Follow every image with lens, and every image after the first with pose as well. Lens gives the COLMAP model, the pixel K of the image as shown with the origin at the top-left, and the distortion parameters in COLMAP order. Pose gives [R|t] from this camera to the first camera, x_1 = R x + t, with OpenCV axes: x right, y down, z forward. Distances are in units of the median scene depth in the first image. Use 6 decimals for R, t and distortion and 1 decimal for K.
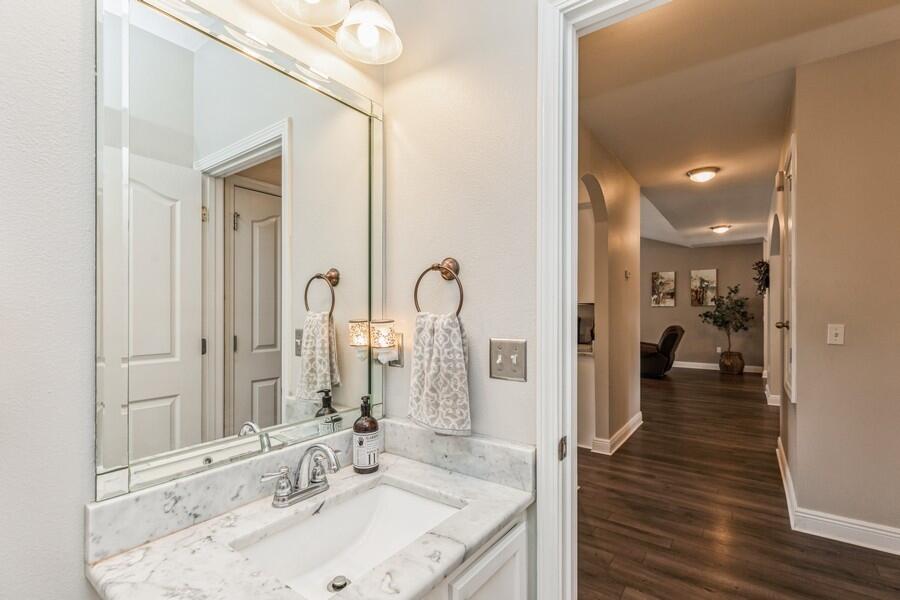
lens RADIAL K [[403.7, 0, 450.6], [0, 403.7, 306.6], [0, 0, 1]] dist [-0.000885, 0.000008]
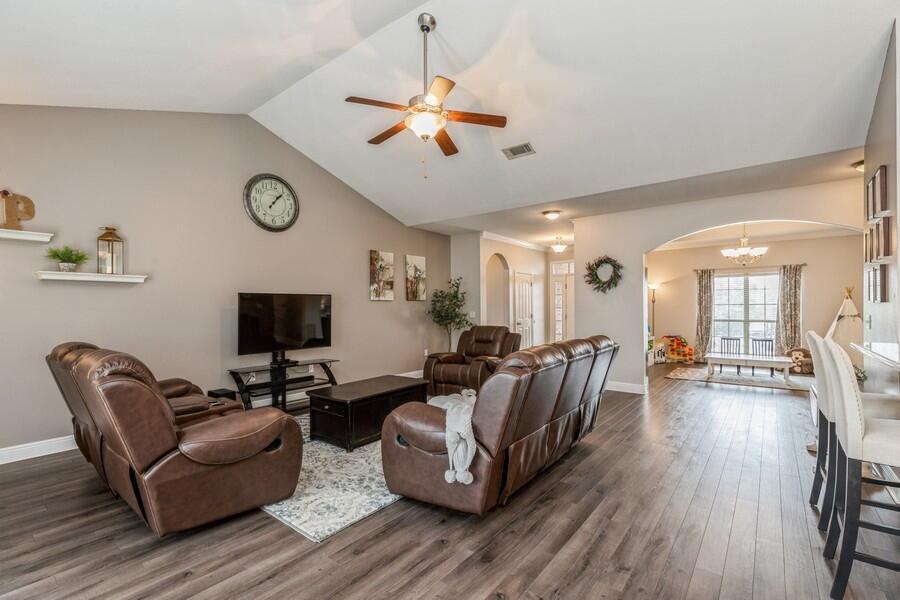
lens RADIAL K [[403.7, 0, 449.5], [0, 403.7, 304.4], [0, 0, 1]] dist [-0.000885, 0.000008]
pose [[0.042417, 0.007724, 0.999070, -0.169280], [-0.002524, 0.999968, -0.007624, 0.011222], [-0.999097, -0.002198, 0.042435, 0.865321]]
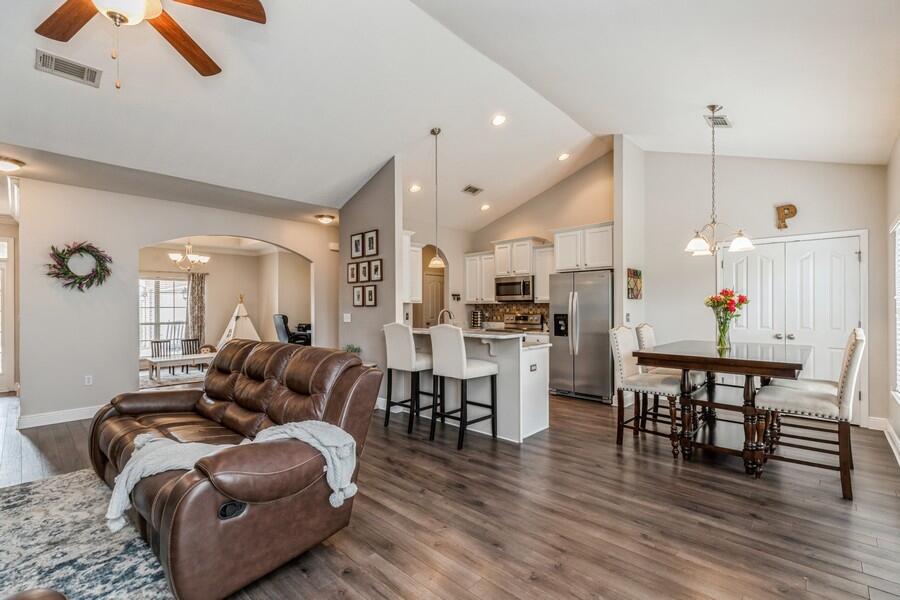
lens RADIAL K [[403.7, 0, 452.5], [0, 403.7, 305.7], [0, 0, 1]] dist [-0.000885, 0.000008]
pose [[-0.993124, 0.004881, 0.116962, 0.180255], [0.003547, 0.999926, -0.011608, 0.013623], [-0.117011, -0.011114, -0.993068, 1.349021]]
